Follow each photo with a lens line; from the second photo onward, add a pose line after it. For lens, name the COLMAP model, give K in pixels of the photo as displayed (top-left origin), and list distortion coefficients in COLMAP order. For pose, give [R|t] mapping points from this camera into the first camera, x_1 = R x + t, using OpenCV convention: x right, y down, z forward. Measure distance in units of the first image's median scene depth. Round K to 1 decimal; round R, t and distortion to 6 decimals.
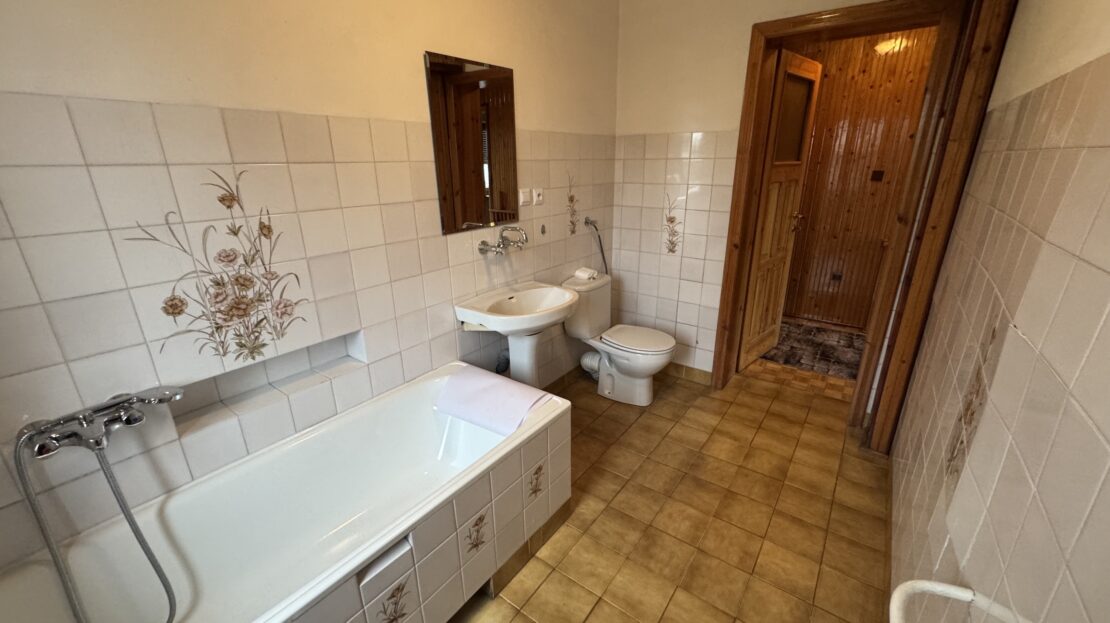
lens RADIAL K [[437.8, 0, 553.2], [0, 437.8, 314.8], [0, 0, 1]] dist [-0.000120, -0.000357]
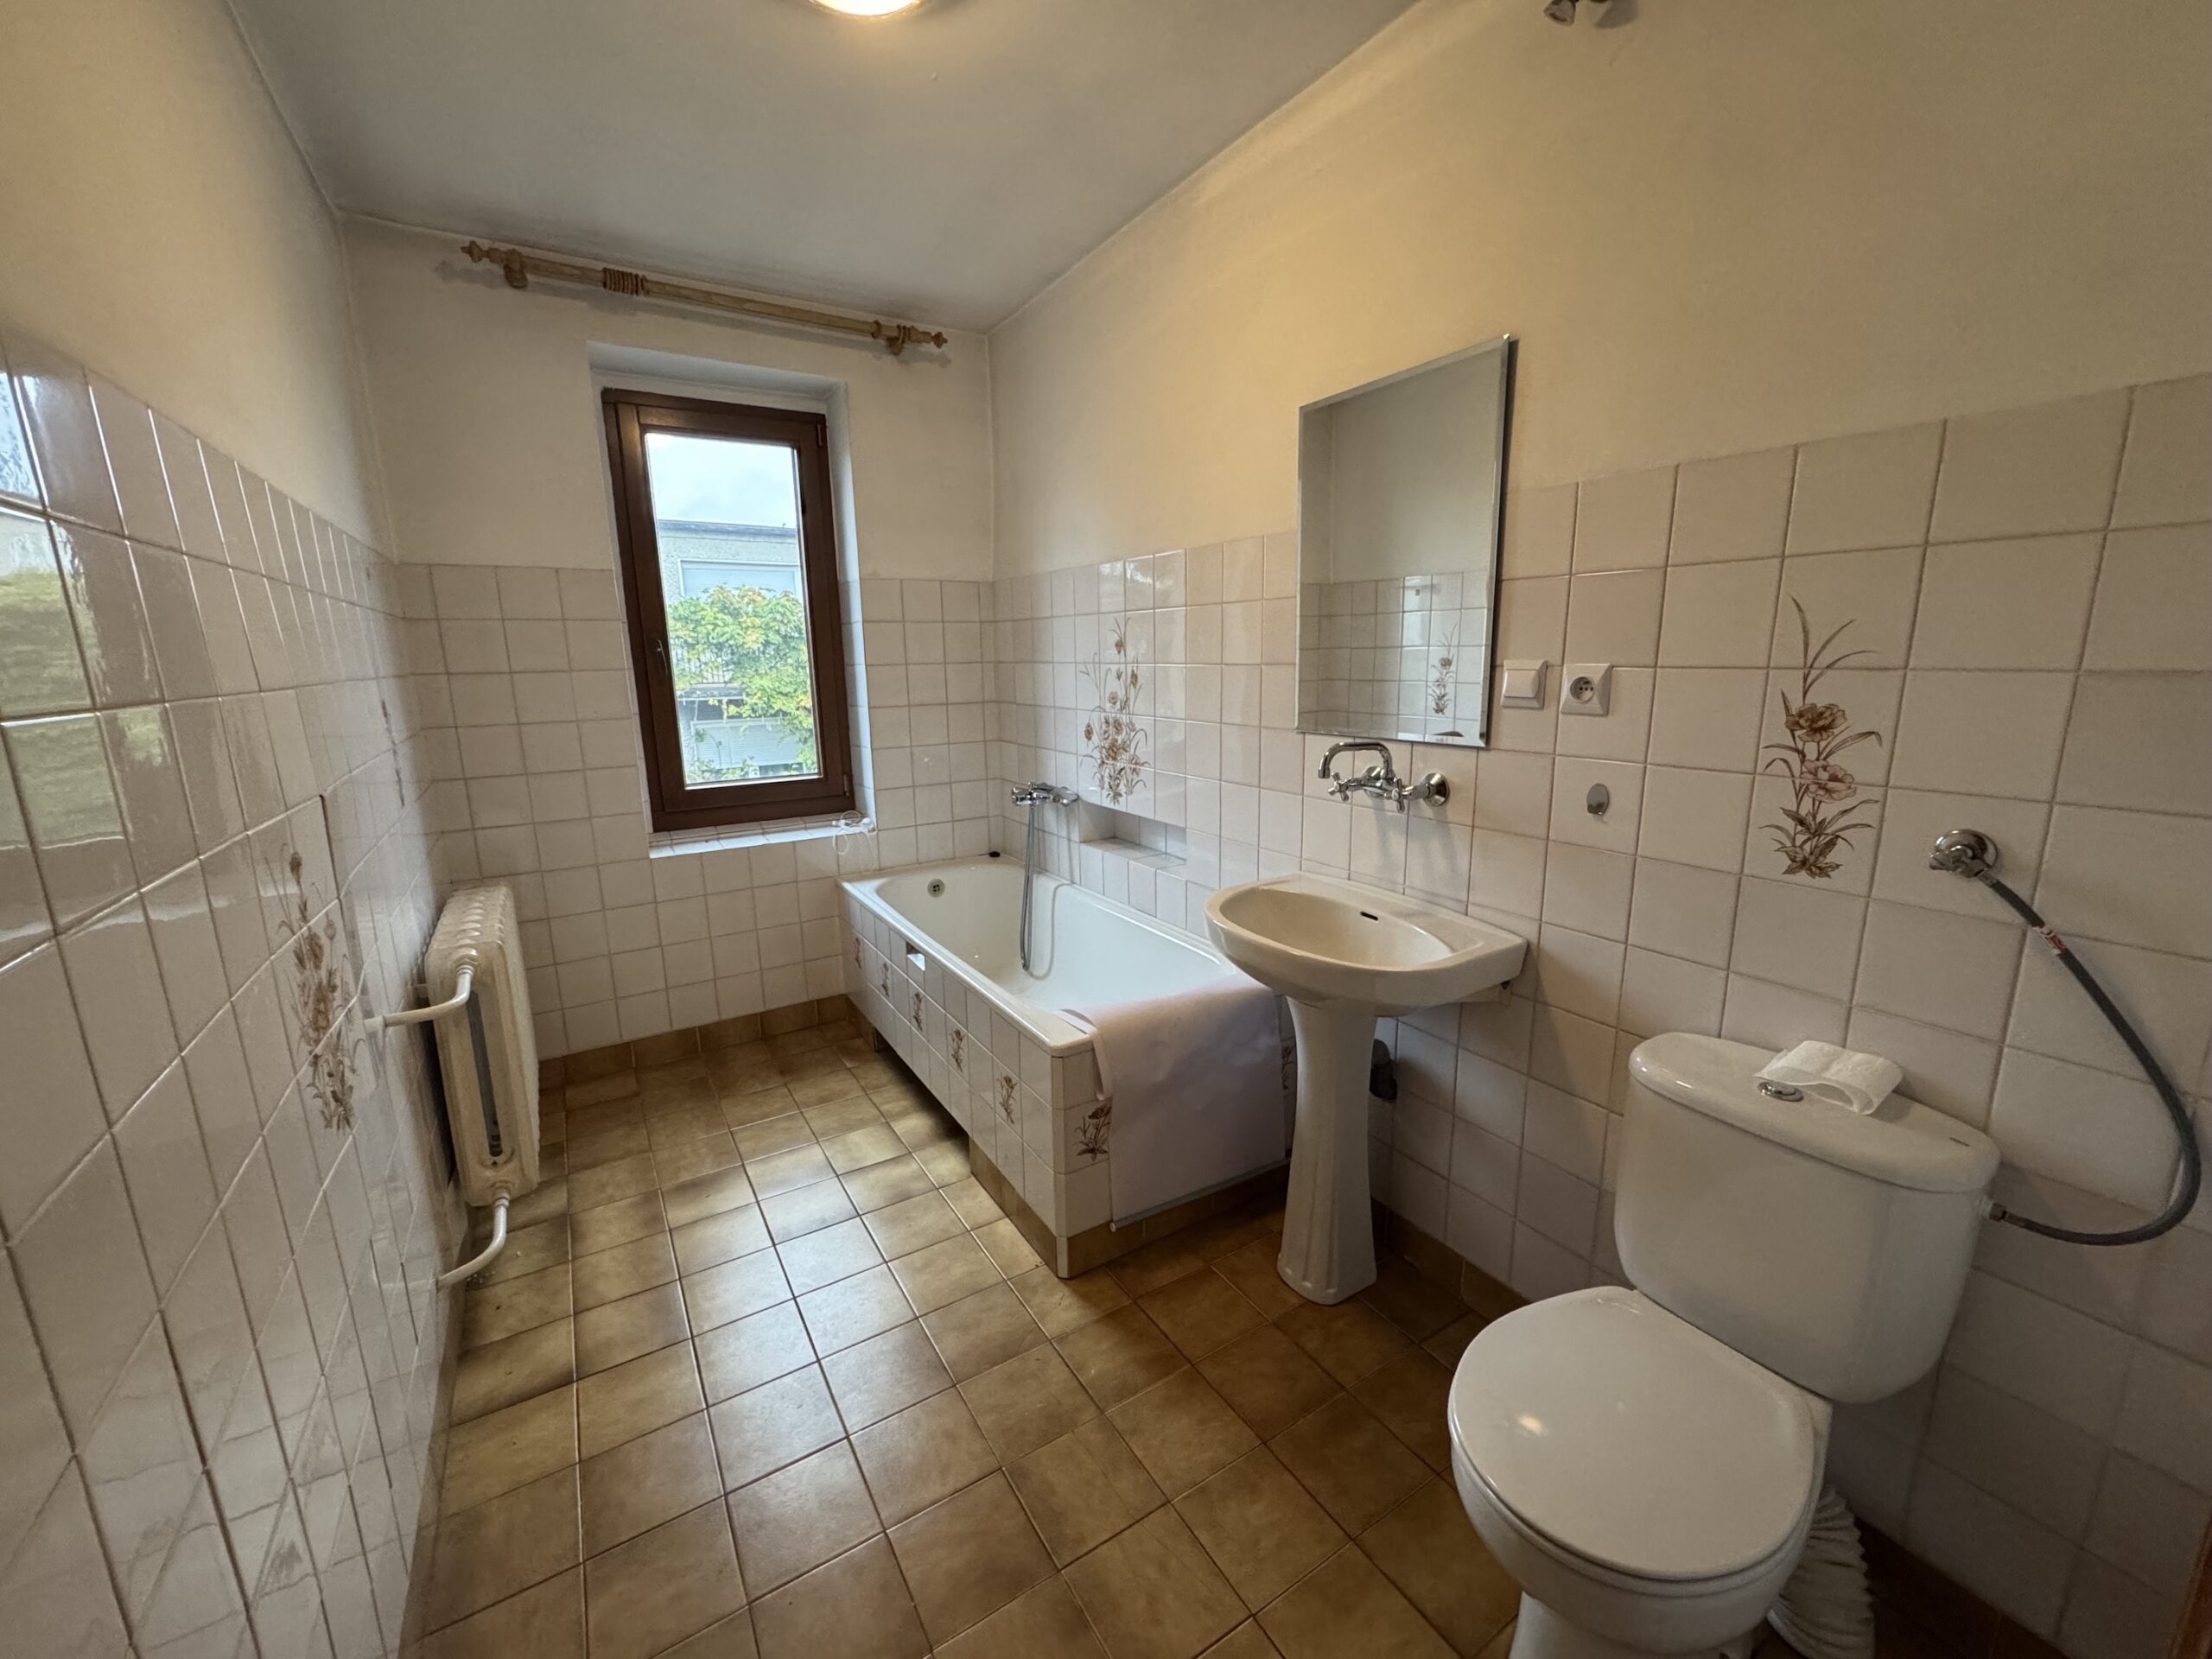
lens RADIAL K [[876.7, 0, 1105.8], [0, 876.7, 823.8], [0, 0, 1]] dist [-0.001227, -0.000184]
pose [[-0.362278, 0.213396, -0.907313, 1.137022], [-0.275392, 0.905472, 0.322924, -0.497490], [0.890457, 0.366855, -0.269265, 1.547493]]
